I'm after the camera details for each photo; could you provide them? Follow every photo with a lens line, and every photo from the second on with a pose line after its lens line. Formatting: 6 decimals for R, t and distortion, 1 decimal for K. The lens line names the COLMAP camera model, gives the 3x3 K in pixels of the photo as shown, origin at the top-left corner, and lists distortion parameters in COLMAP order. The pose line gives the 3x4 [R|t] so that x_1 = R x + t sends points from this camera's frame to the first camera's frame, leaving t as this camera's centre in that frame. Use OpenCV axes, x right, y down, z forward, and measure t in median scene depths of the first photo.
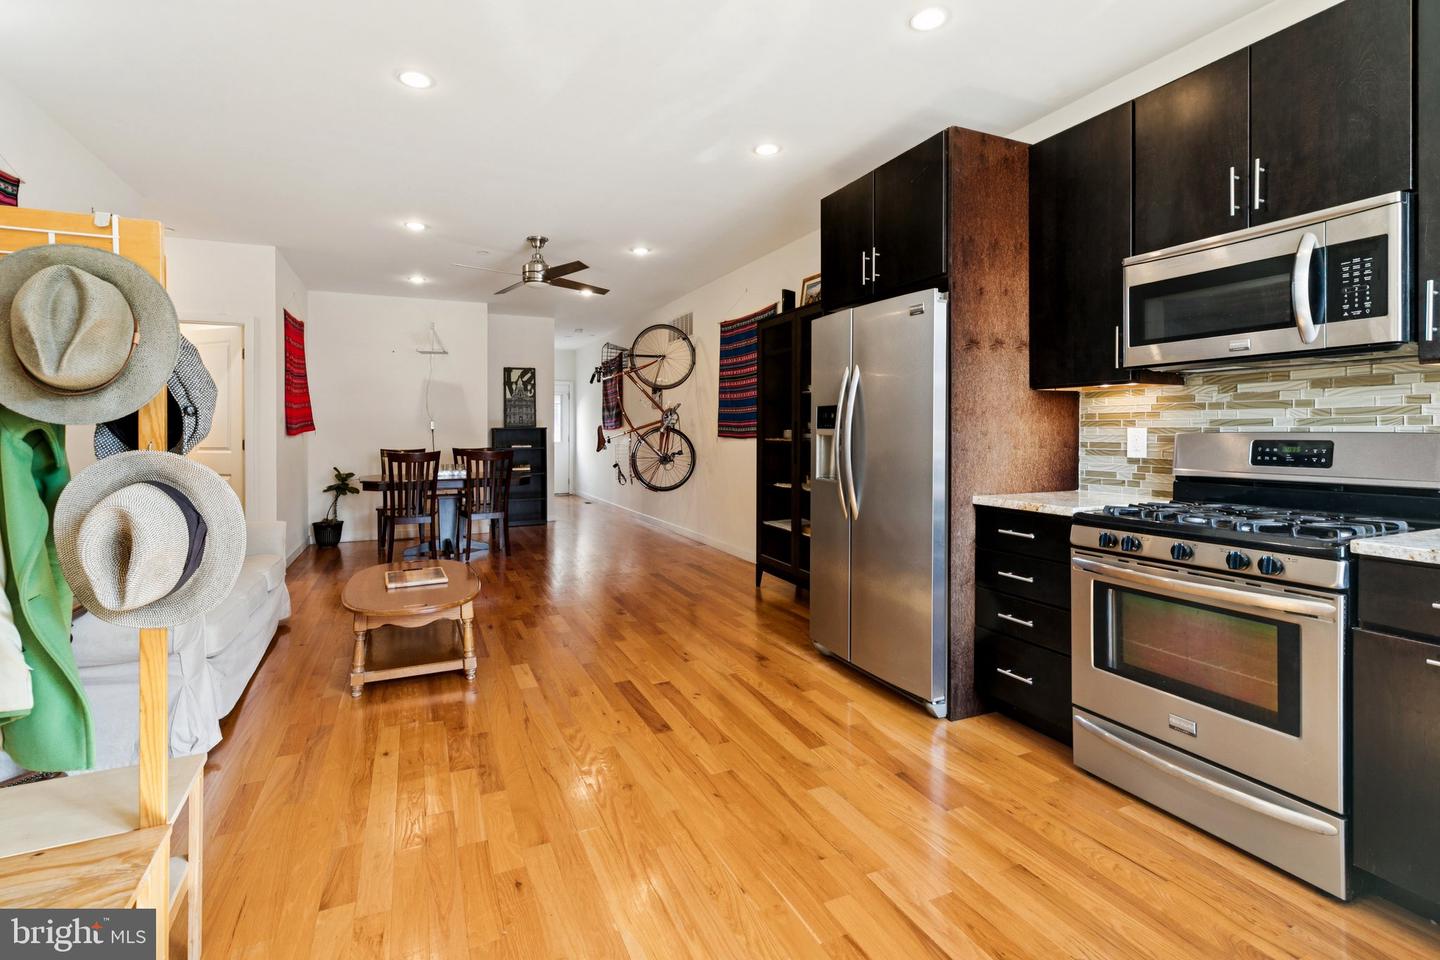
lens RADIAL K [[653.0, 0, 721.9], [0, 653.0, 432.1], [0, 0, 1]] dist [0.021454, 0.000307]
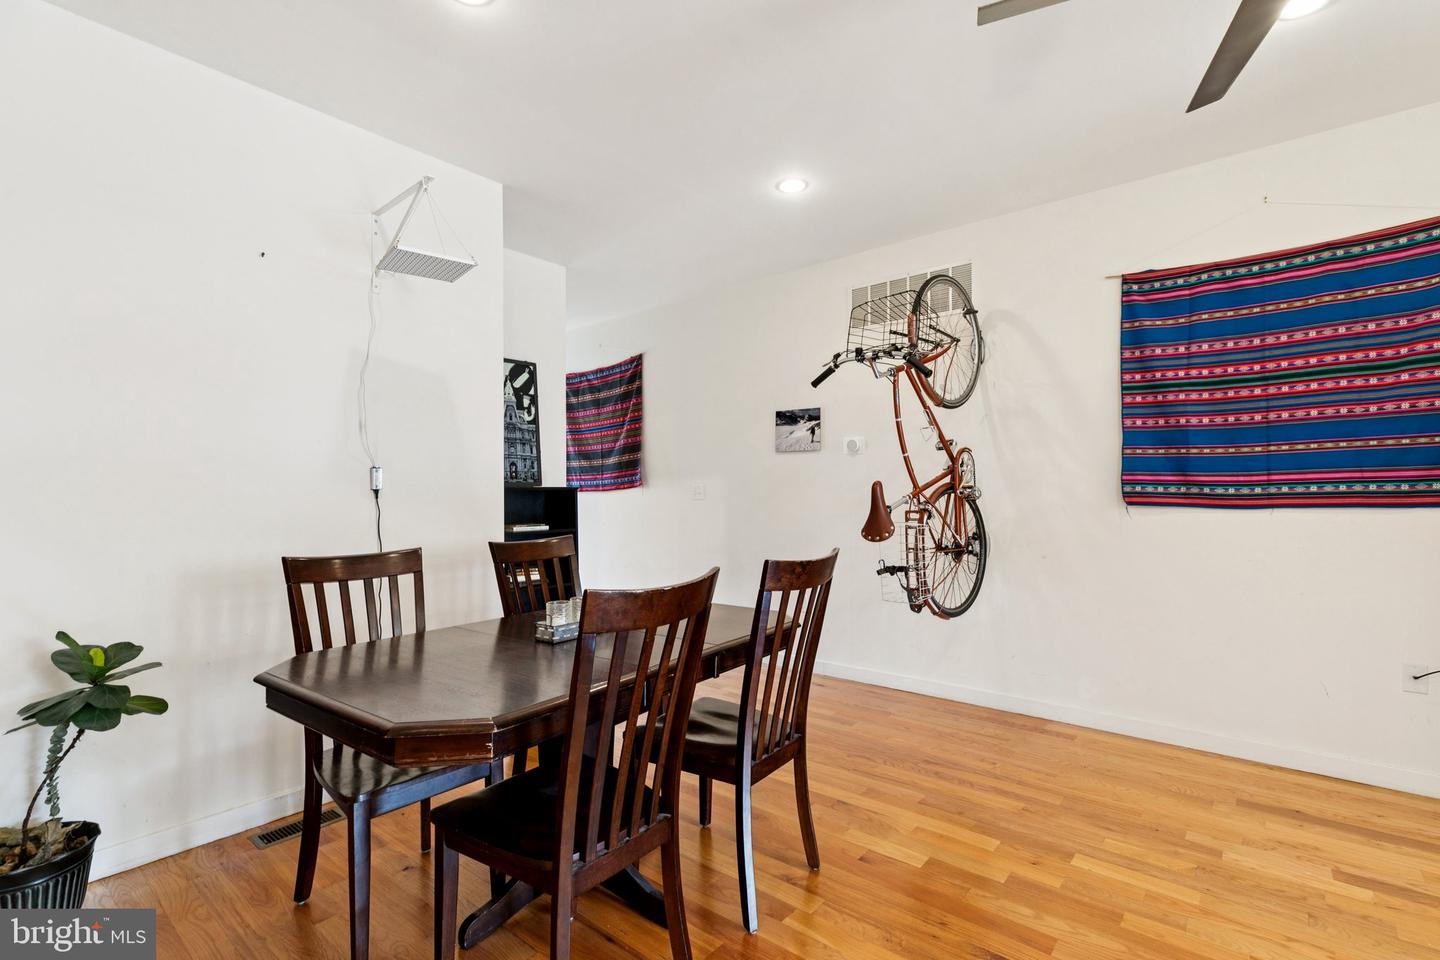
lens RADIAL K [[653.0, 0, 719.3], [0, 653.0, 481.0], [0, 0, 1]] dist [0.021454, 0.000307]
pose [[0.902916, 0.007873, 0.429744, -0.456817], [0.002569, 0.999716, -0.023713, 0.000294], [-0.429809, 0.022515, 0.902639, 0.632091]]
